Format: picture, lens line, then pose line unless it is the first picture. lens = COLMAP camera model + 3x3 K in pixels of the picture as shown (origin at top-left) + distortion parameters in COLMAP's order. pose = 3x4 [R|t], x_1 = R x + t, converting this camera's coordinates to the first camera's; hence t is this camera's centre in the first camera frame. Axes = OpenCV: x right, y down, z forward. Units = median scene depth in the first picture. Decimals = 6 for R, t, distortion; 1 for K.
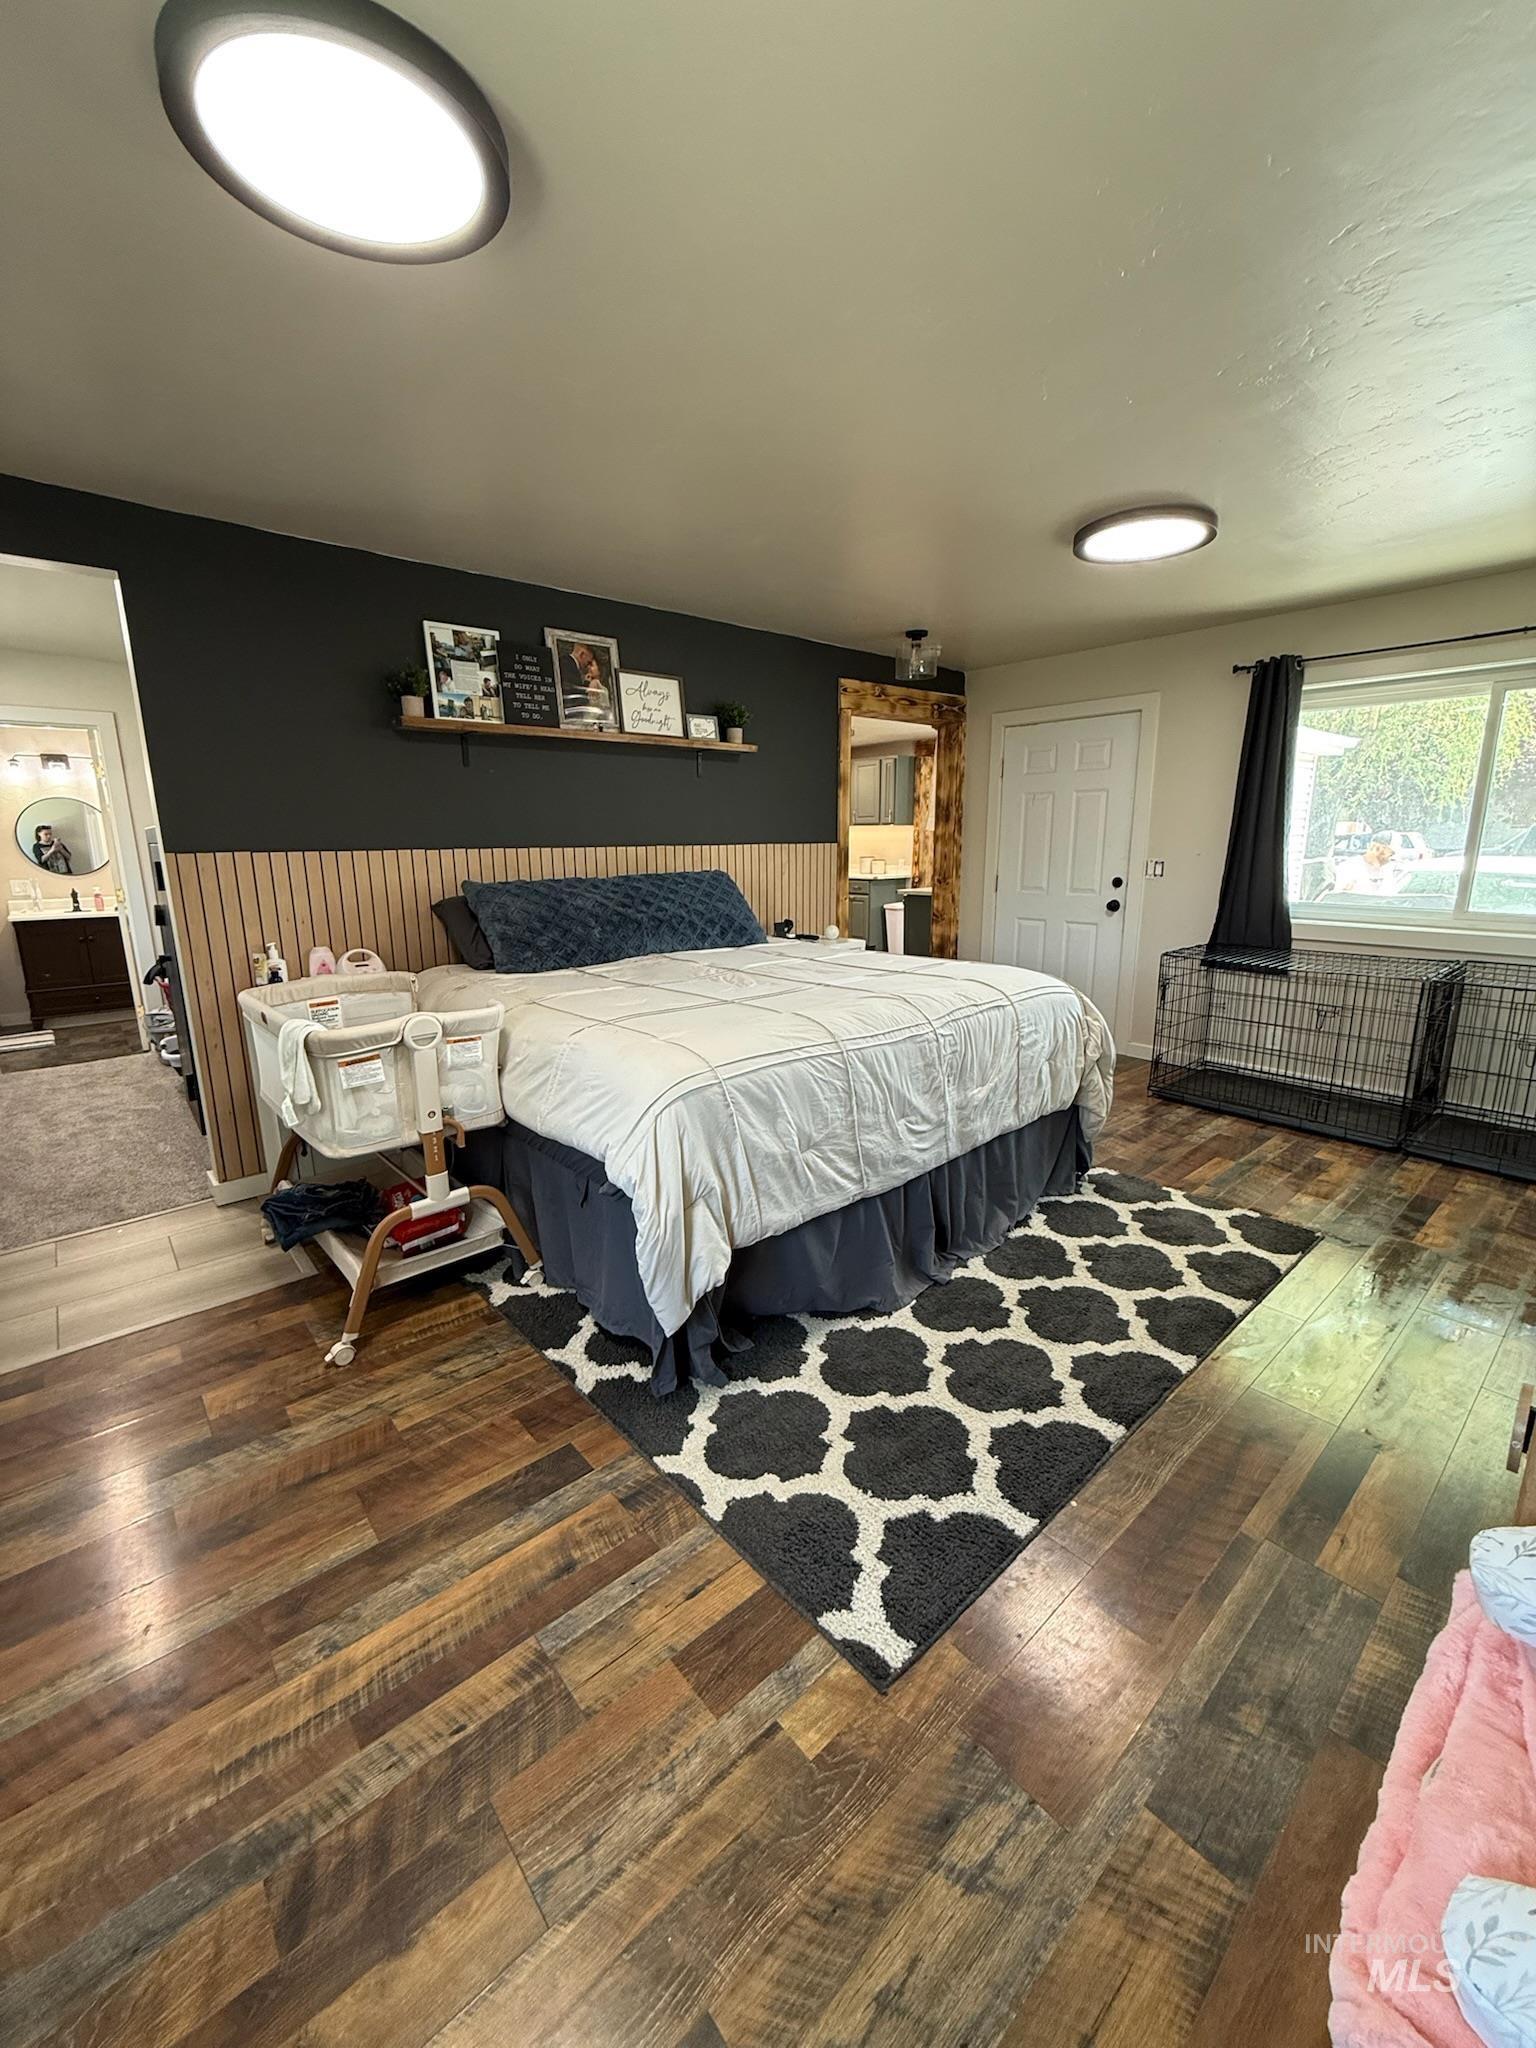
lens RADIAL K [[816.7, 0, 769.5], [0, 816.7, 1012.1], [0, 0, 1]] dist [-0.002251, 0.000829]
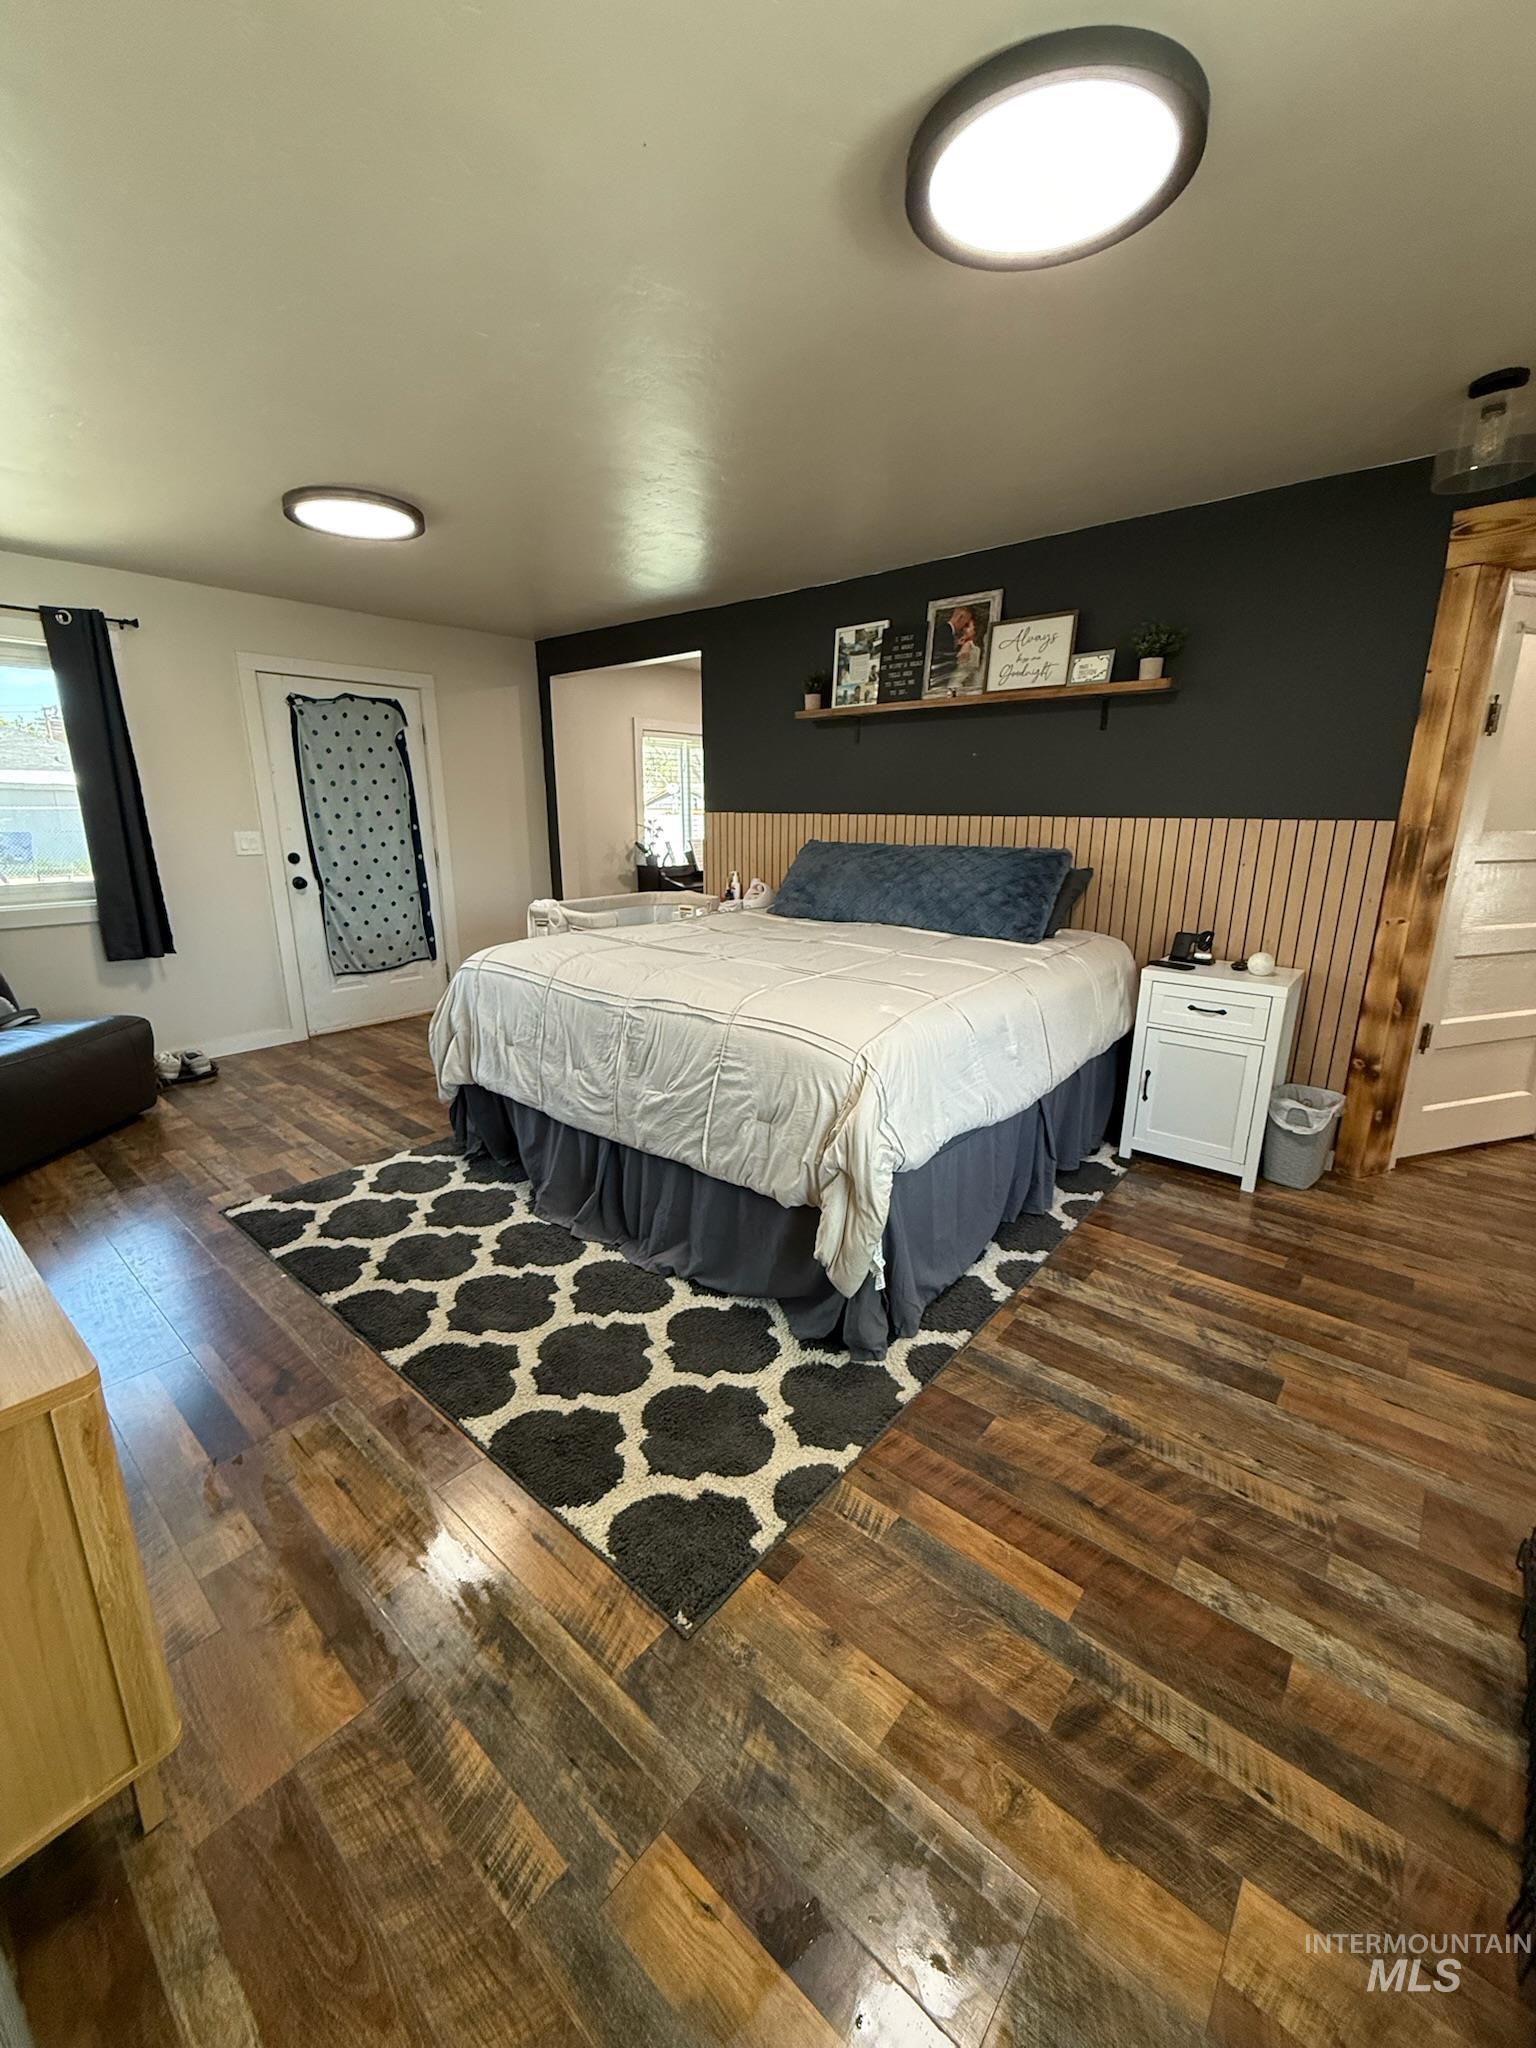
lens RADIAL K [[816.7, 0, 775.8], [0, 816.7, 1019.3], [0, 0, 1]] dist [-0.002251, 0.000829]
pose [[0.148664, 0.260665, -0.953915, 0.884026], [-0.209975, 0.950958, 0.227133, -0.171387], [0.966338, 0.166532, 0.196106, 0.743479]]
